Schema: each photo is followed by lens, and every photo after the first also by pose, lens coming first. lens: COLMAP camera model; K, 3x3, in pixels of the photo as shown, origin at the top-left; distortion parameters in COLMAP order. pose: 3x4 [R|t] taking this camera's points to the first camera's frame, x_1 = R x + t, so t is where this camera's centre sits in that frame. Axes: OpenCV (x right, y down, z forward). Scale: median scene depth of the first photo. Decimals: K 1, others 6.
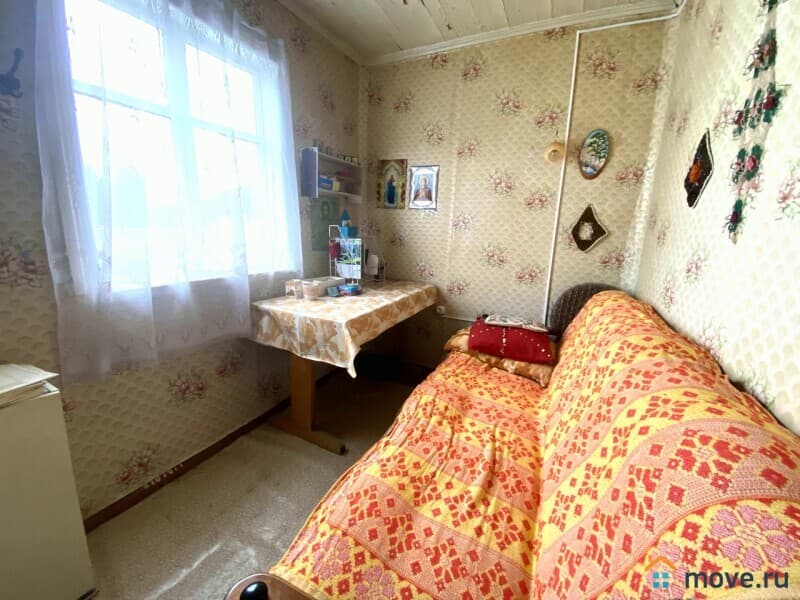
lens RADIAL K [[323.6, 0, 398.1], [0, 323.6, 298.6], [0, 0, 1]] dist [0.019044, -0.018779]
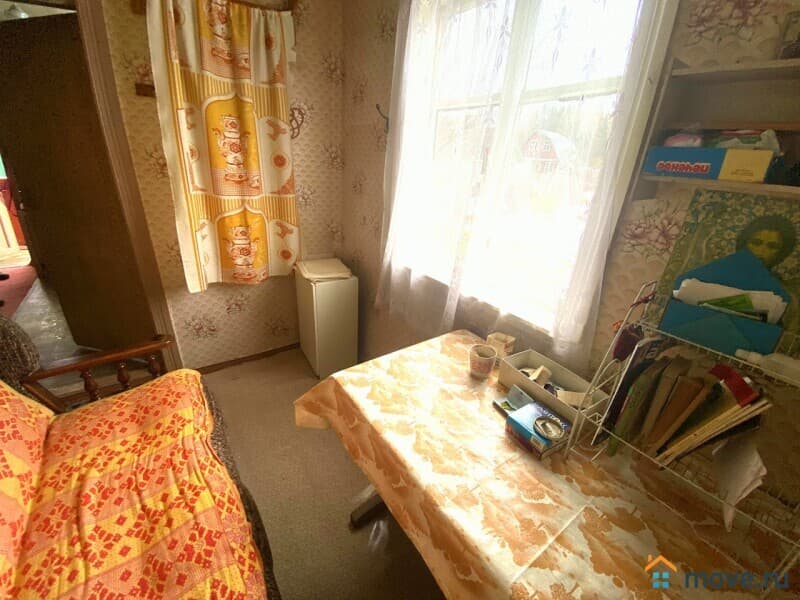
lens RADIAL K [[323.6, 0, 398.1], [0, 323.6, 298.6], [0, 0, 1]] dist [0.019044, -0.018779]
pose [[-0.466016, 0.310484, -0.828510, 0.405404], [-0.243316, 0.855330, 0.457394, -0.578716], [0.850663, 0.414742, -0.323051, 1.693391]]
